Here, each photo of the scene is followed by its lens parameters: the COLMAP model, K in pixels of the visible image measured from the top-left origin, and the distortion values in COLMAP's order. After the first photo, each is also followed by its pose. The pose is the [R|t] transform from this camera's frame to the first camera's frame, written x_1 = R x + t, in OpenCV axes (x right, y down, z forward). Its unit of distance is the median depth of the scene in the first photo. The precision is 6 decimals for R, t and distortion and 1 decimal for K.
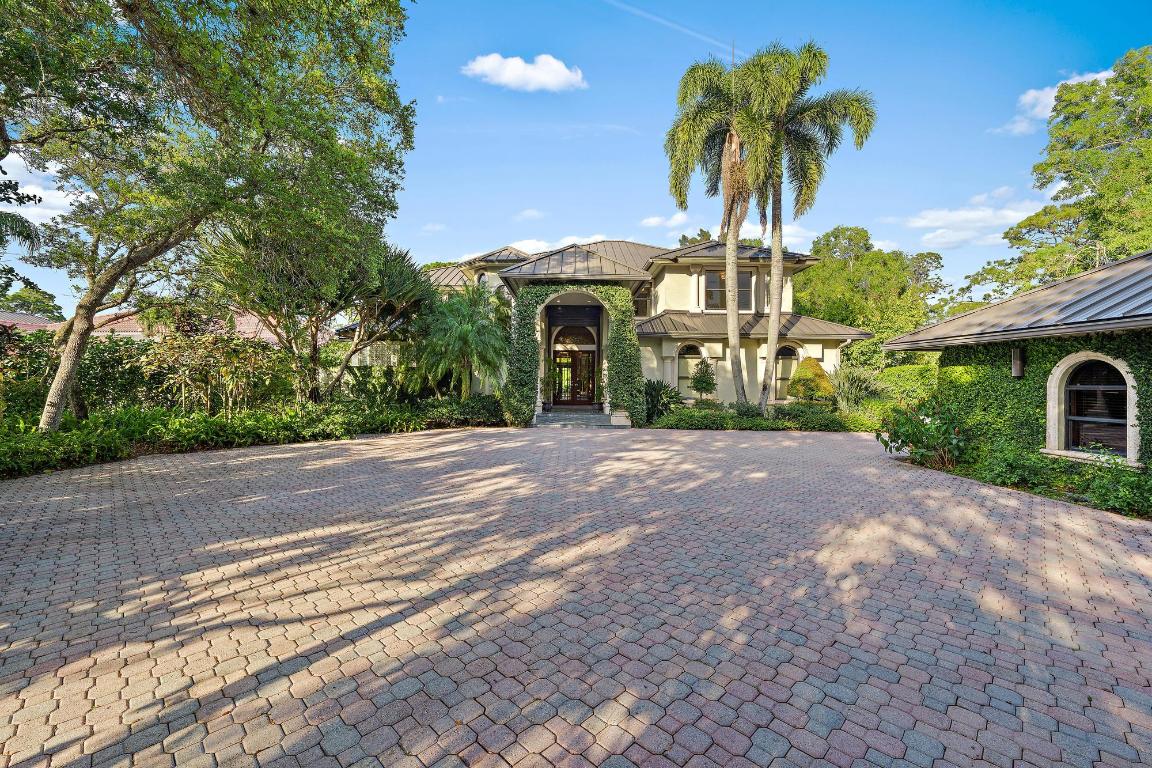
lens RADIAL K [[478.3, 0, 570.9], [0, 478.3, 384.6], [0, 0, 1]] dist [-0.001983, -0.000150]
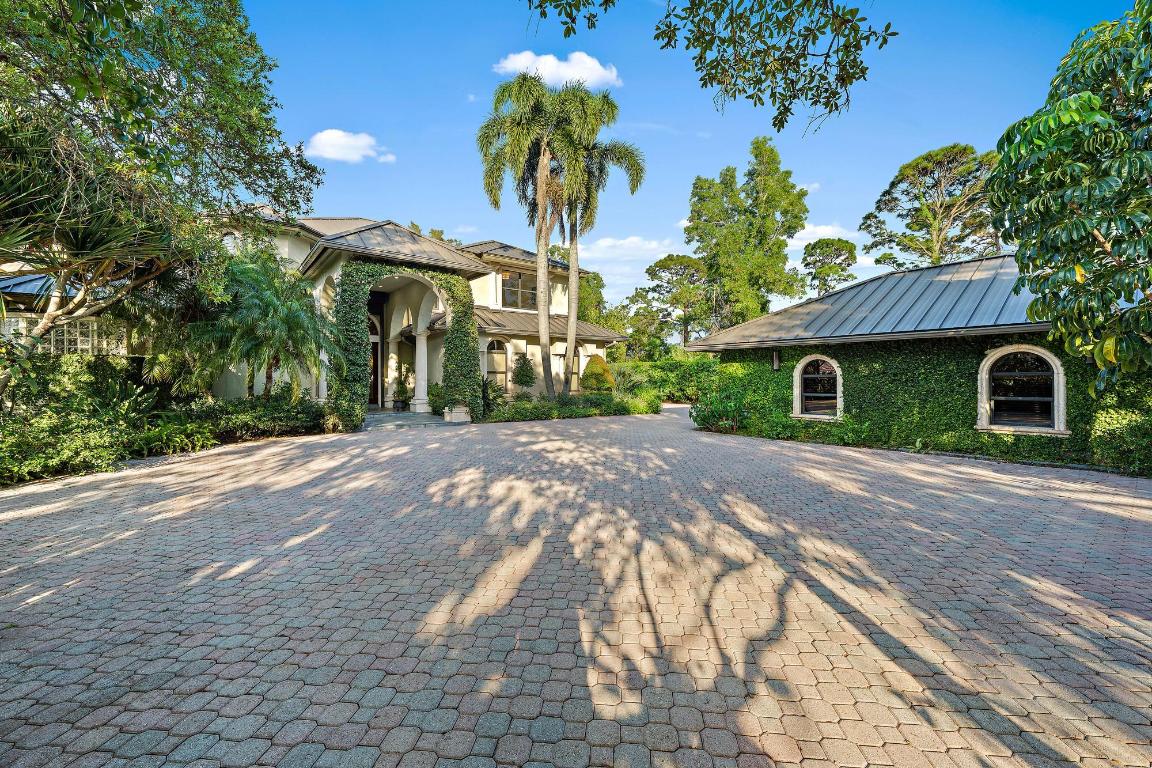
lens RADIAL K [[478.3, 0, 576.5], [0, 478.3, 377.3], [0, 0, 1]] dist [-0.001983, -0.000150]
pose [[0.772306, -0.008935, 0.635187, -0.361659], [0.013174, 0.999911, -0.001952, 0.001418], [-0.635114, 0.009876, 0.772356, 0.127542]]
